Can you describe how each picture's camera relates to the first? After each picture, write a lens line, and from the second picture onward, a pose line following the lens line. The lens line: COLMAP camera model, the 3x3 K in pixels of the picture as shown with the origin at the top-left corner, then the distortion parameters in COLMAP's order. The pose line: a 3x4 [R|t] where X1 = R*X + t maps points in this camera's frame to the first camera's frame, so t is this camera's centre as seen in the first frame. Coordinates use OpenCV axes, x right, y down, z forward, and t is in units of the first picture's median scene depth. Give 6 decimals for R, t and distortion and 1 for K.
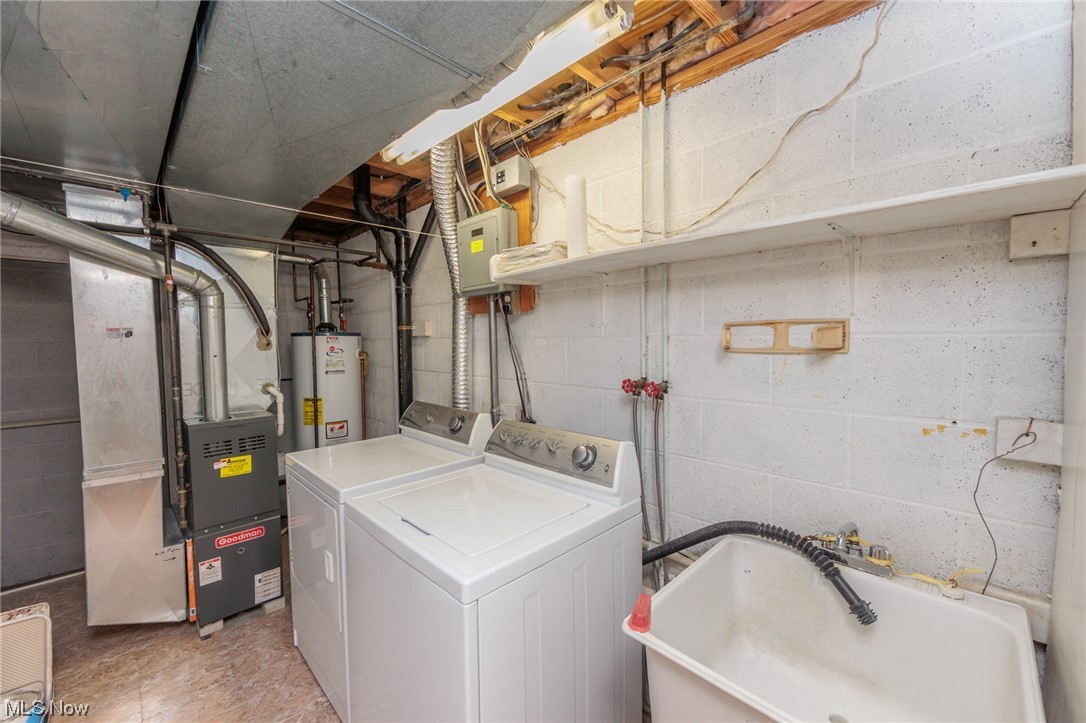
lens RADIAL K [[427.4, 0, 548.0], [0, 427.4, 360.1], [0, 0, 1]] dist [-0.003127, -0.000150]
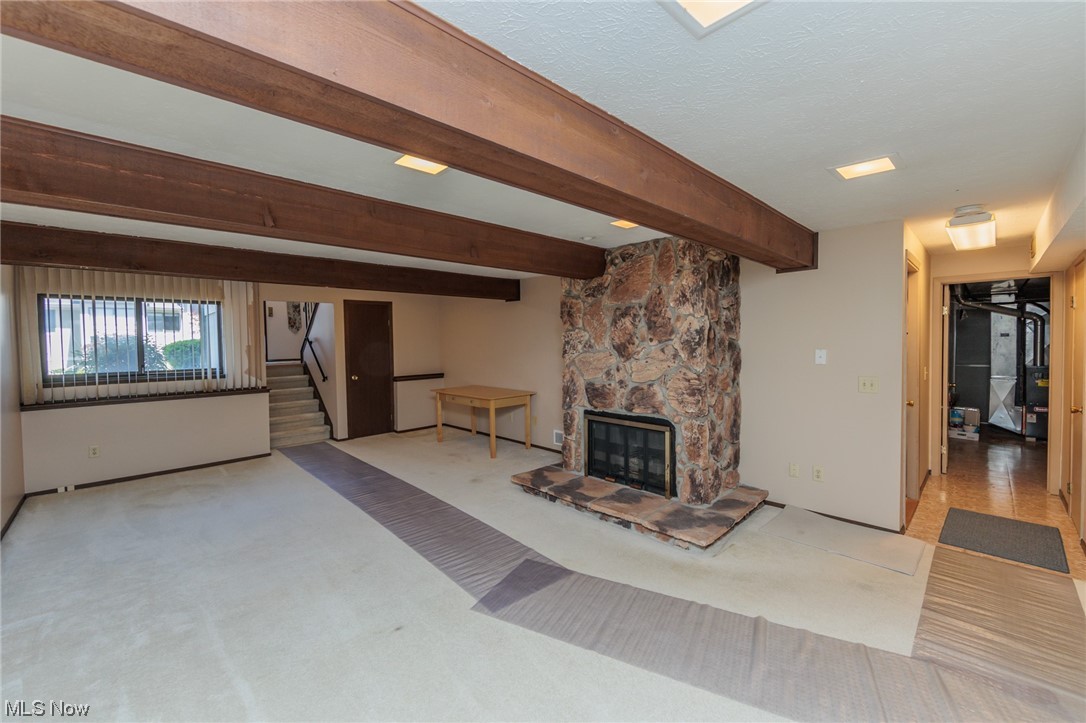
lens RADIAL K [[427.4, 0, 554.1], [0, 427.4, 357.9], [0, 0, 1]] dist [-0.003127, -0.000150]
pose [[-0.019231, 0.046317, -0.998742, 2.101839], [-0.021578, 0.998674, 0.046730, 0.029486], [0.999582, 0.022449, -0.018206, -2.156405]]
